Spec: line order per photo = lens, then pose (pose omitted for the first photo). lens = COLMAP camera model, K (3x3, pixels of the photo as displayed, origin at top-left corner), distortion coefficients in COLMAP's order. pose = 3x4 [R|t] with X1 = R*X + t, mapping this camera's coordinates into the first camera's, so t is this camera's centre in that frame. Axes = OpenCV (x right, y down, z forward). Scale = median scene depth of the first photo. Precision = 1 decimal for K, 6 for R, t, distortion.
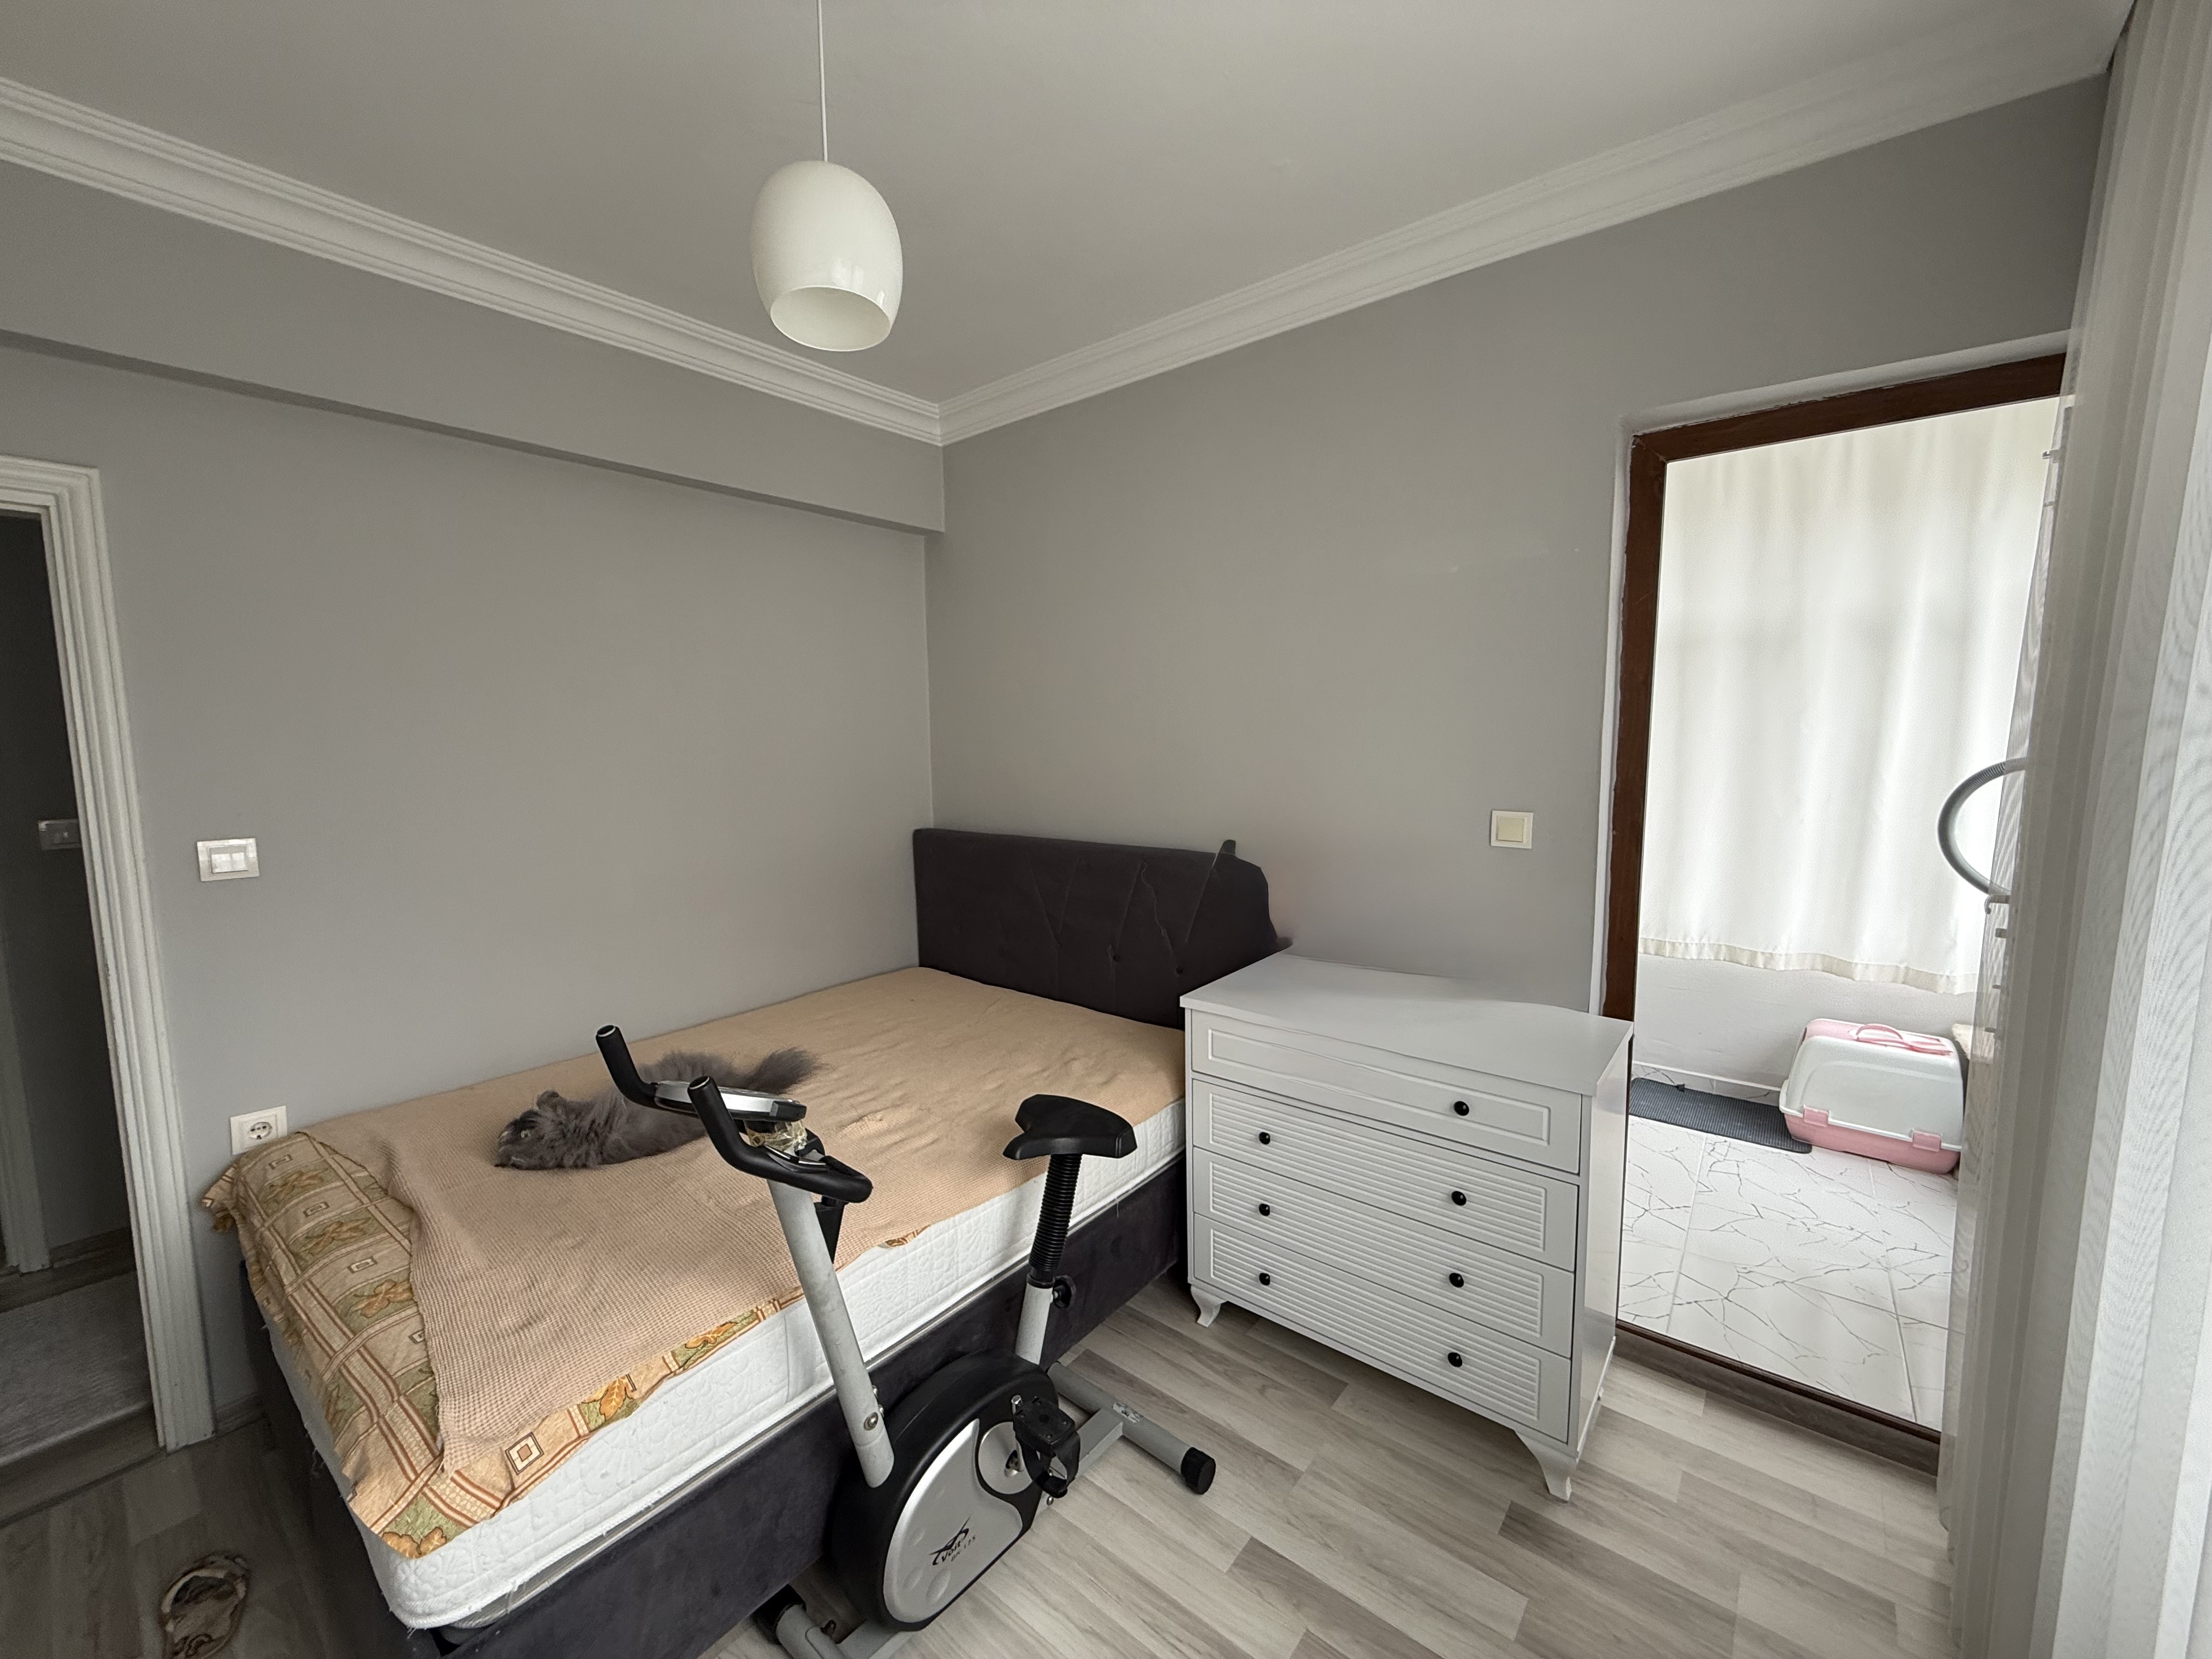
lens RADIAL K [[882.4, 0, 1110.1], [0, 882.4, 835.9], [0, 0, 1]] dist [0.002642, 0.000170]
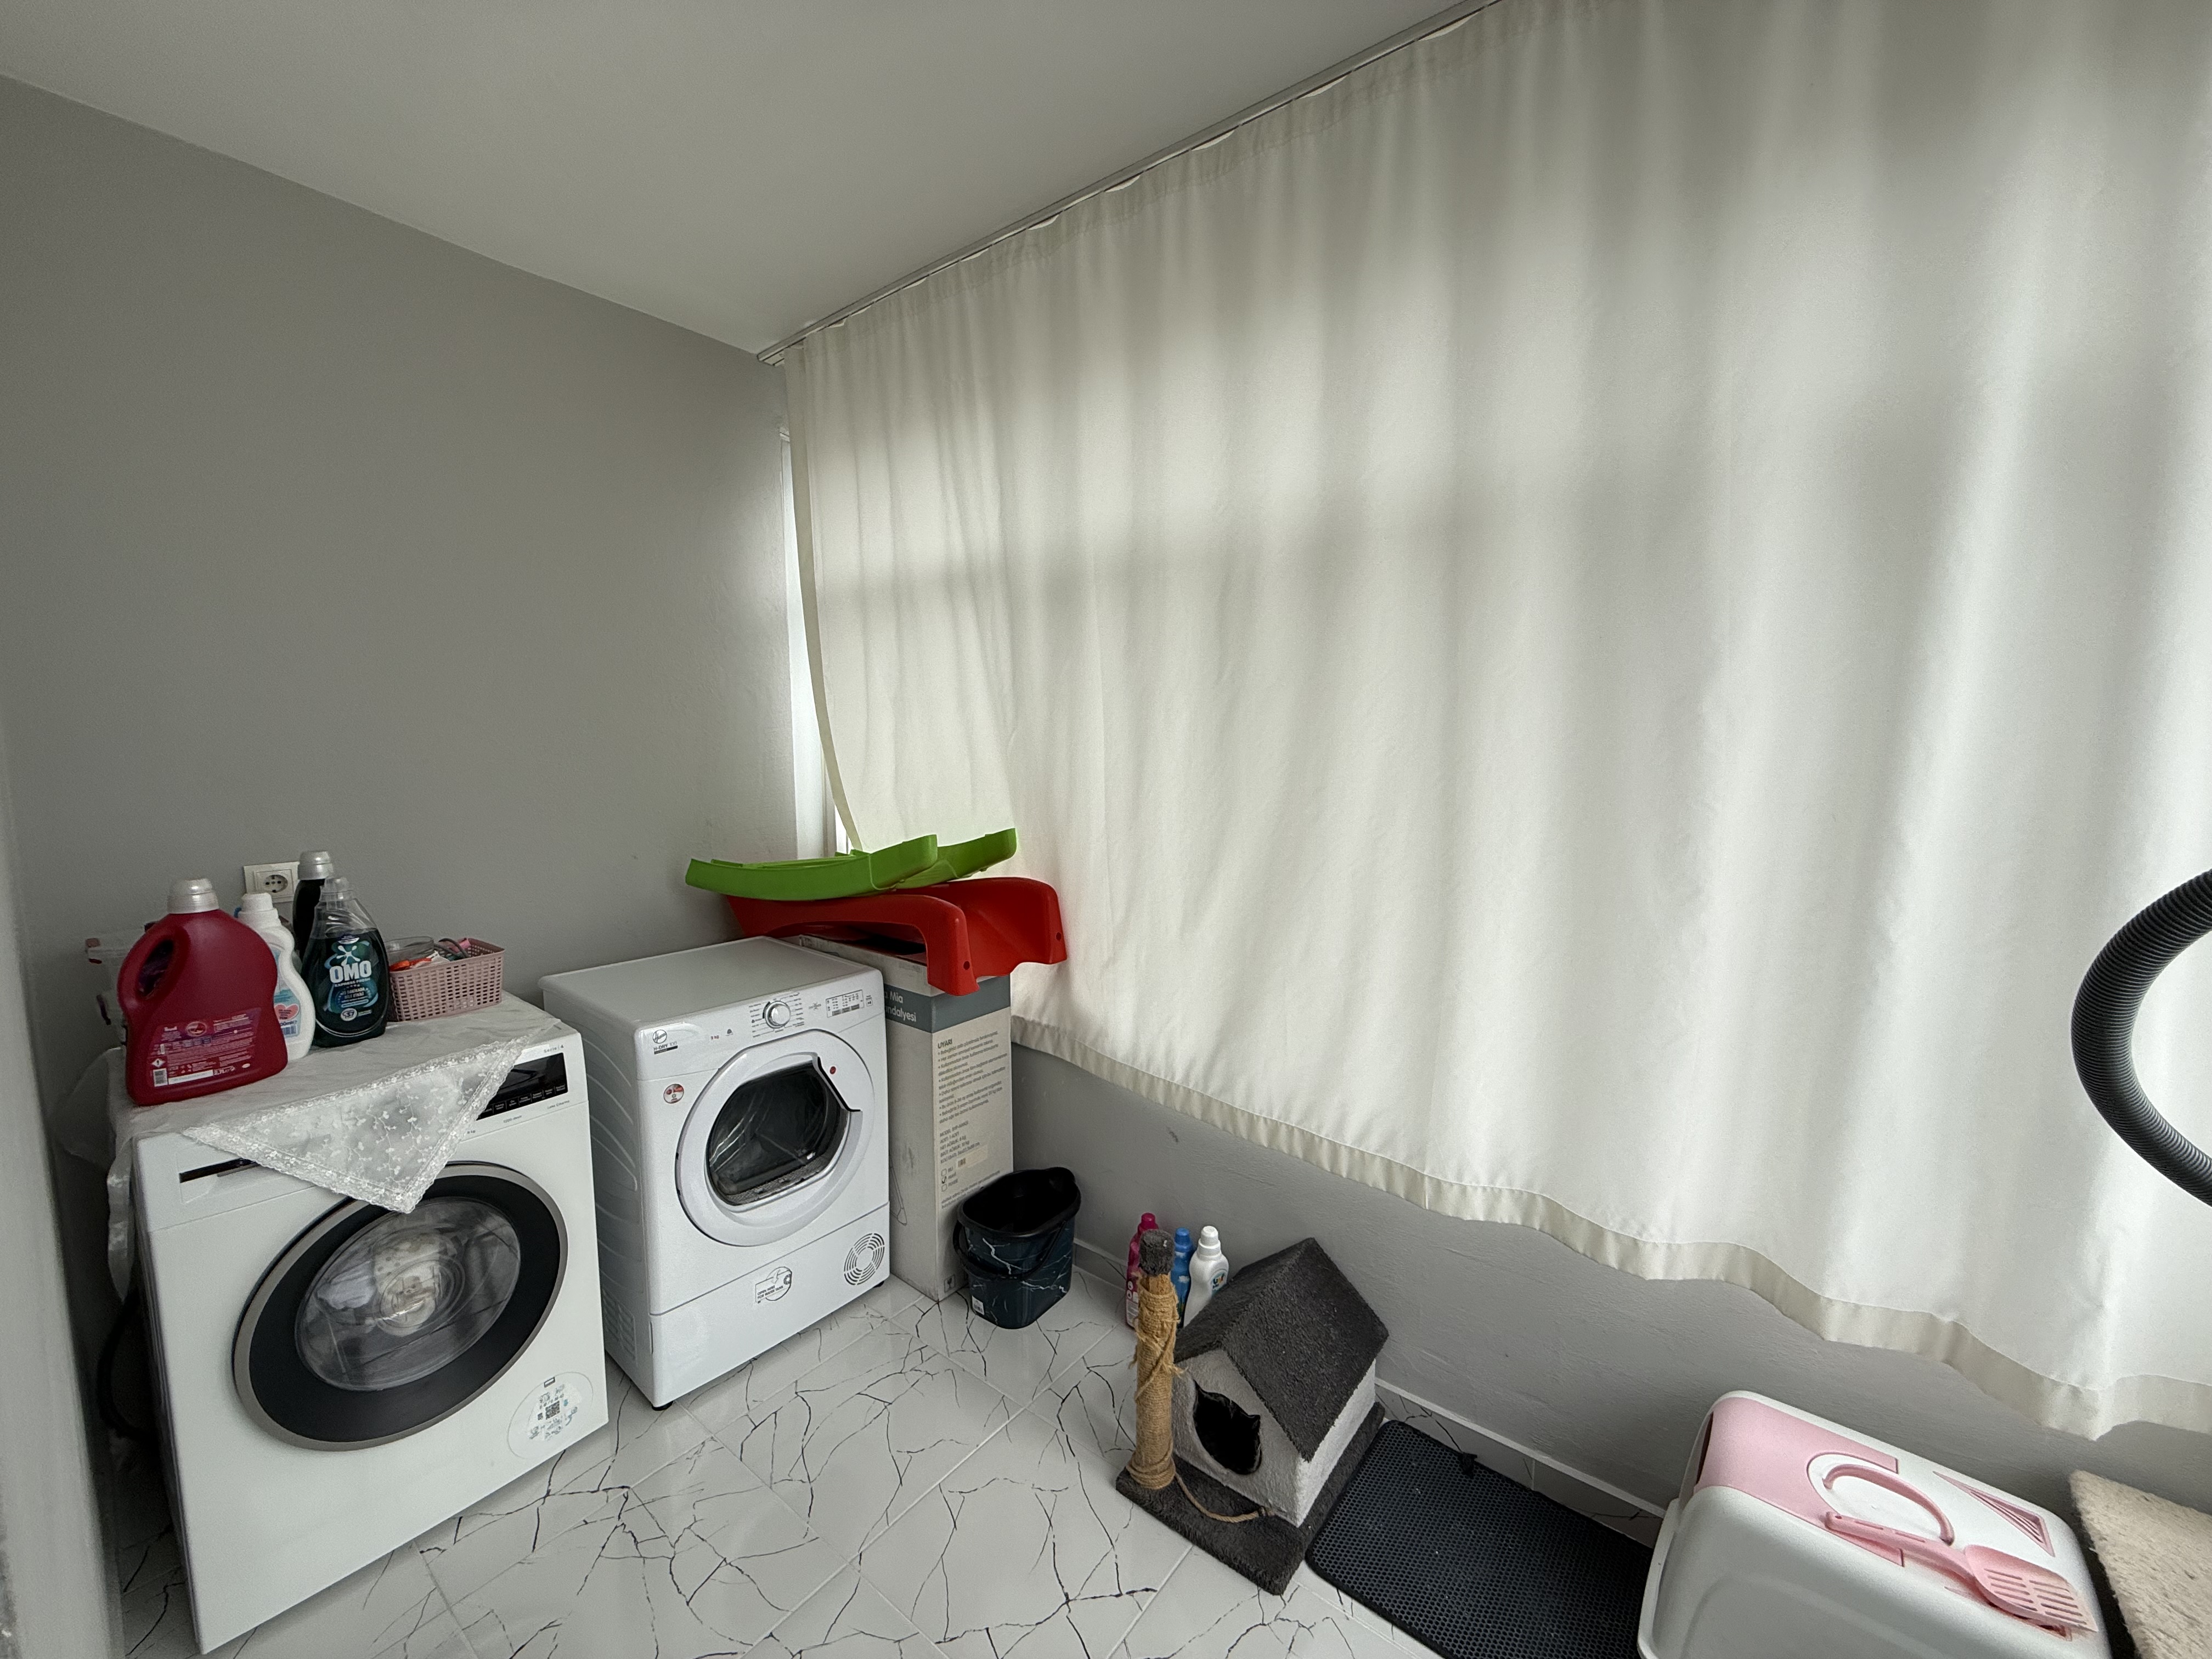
lens RADIAL K [[882.4, 0, 1097.3], [0, 882.4, 832.4], [0, 0, 1]] dist [0.002642, 0.000170]
pose [[0.999933, 0.011480, 0.001620, 0.283653], [-0.011481, 0.999934, 0.000685, -0.037492], [-0.001612, -0.000703, 0.999998, 0.334070]]
